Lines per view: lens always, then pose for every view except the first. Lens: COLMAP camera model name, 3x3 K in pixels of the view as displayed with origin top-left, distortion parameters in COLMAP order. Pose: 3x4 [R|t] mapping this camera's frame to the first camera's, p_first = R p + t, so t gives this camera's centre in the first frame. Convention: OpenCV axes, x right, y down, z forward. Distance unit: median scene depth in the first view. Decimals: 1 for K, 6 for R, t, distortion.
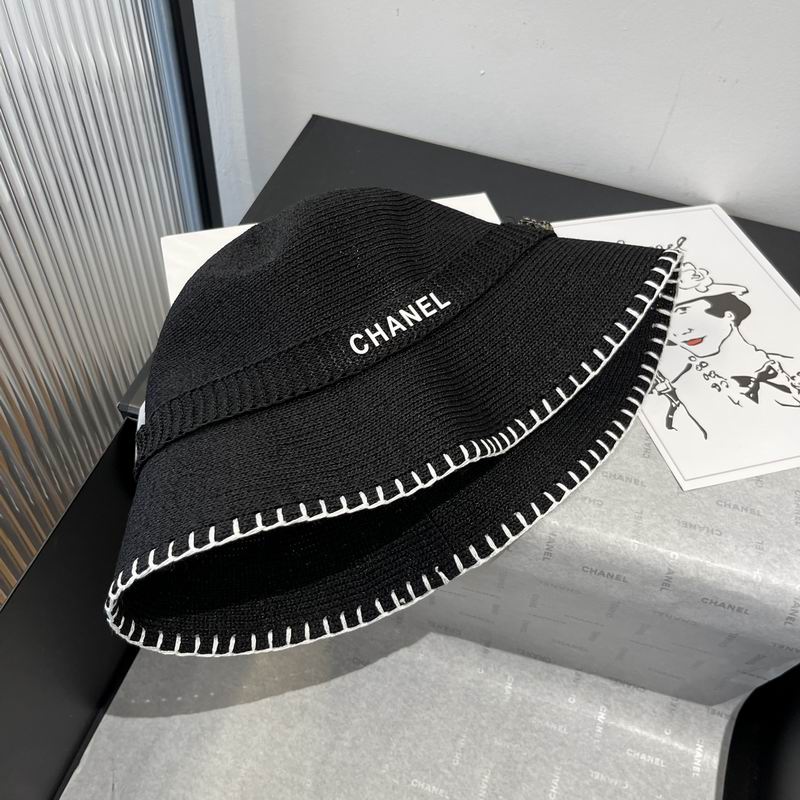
lens RADIAL K [[856.8, 0, 393.9], [0, 856.8, 403.9], [0, 0, 1]] dist [0.020816, 0.000000]
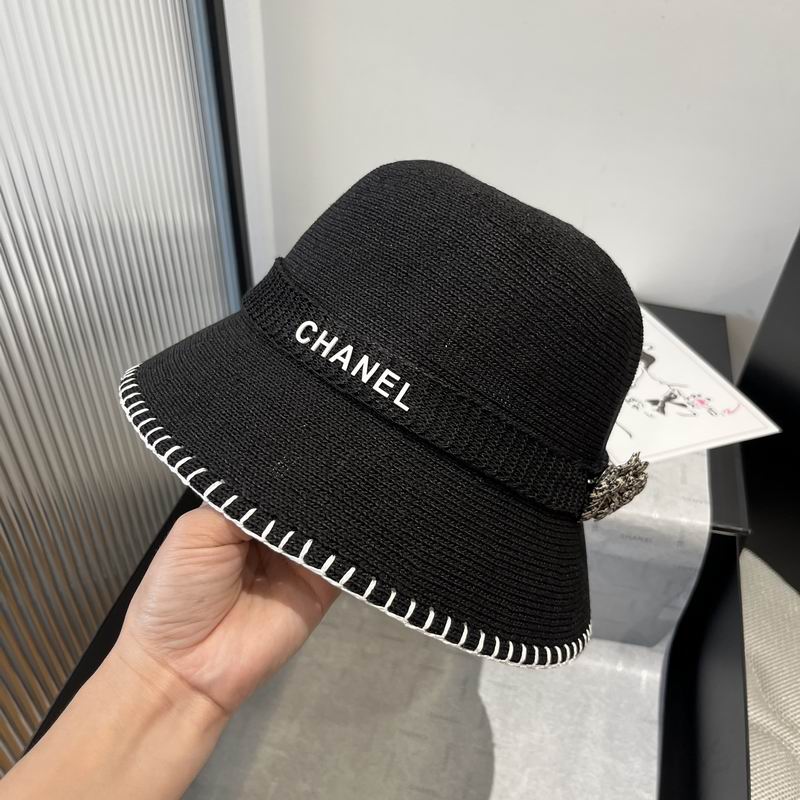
lens RADIAL K [[856.8, 0, 400.9], [0, 856.8, 411.4], [0, 0, 1]] dist [0.020816, 0.000000]
pose [[0.998757, -0.047880, 0.013865, -0.018766], [0.049589, 0.982635, -0.178801, 0.216437], [-0.005063, 0.179266, 0.983788, -0.380534]]
